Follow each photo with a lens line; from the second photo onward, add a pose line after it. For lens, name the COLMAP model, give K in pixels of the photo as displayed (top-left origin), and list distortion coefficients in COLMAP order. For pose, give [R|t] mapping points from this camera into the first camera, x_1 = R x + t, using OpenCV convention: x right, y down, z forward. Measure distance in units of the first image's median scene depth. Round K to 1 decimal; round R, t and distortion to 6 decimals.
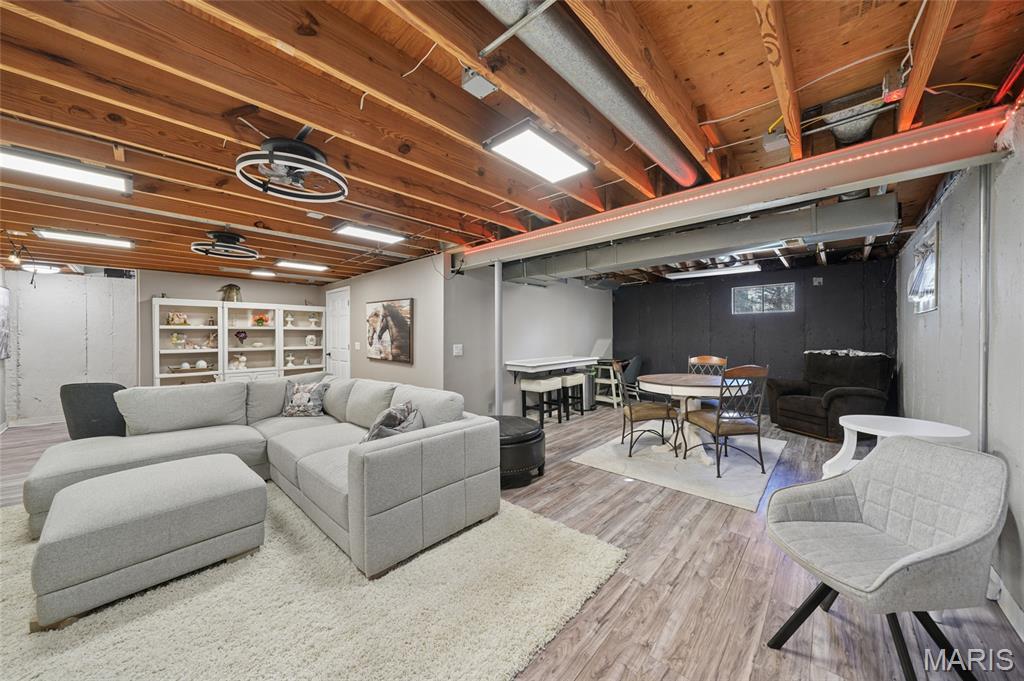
lens RADIAL K [[352.6, 0, 512.0], [0, 352.6, 340.5], [0, 0, 1]] dist [-0.005131, 0.000440]
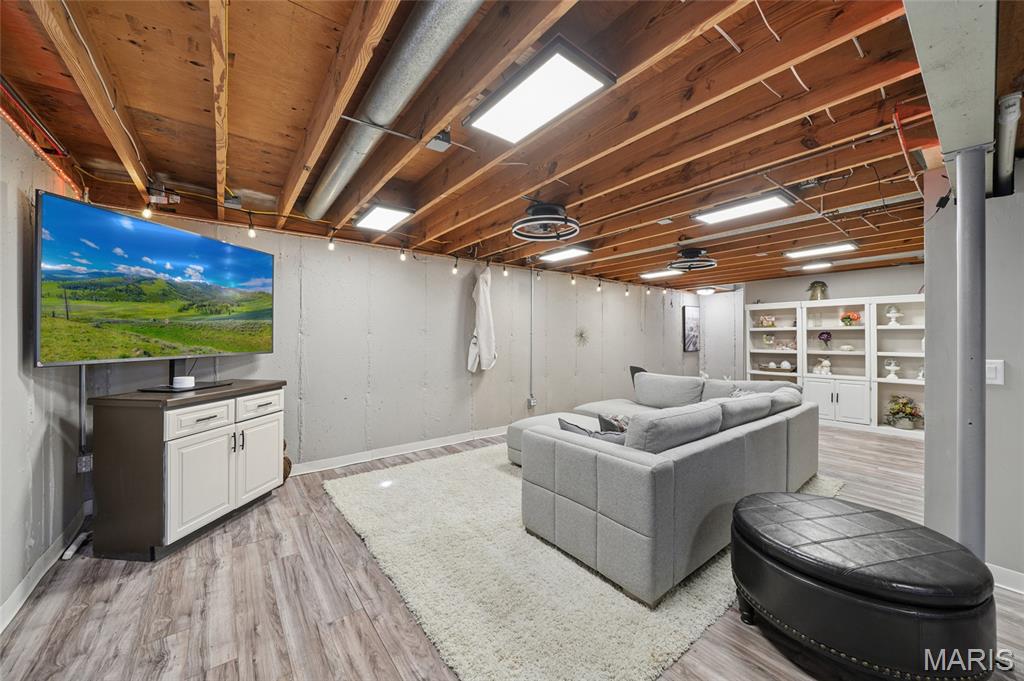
lens RADIAL K [[376.0, 0, 513.9], [0, 376.0, 340.8], [0, 0, 1]] dist [-0.001564, -0.000119]
pose [[-0.162306, 0.013089, -0.986654, 0.327722], [-0.012858, 0.999799, 0.015379, -0.009381], [0.986657, 0.015183, -0.162105, 0.403937]]
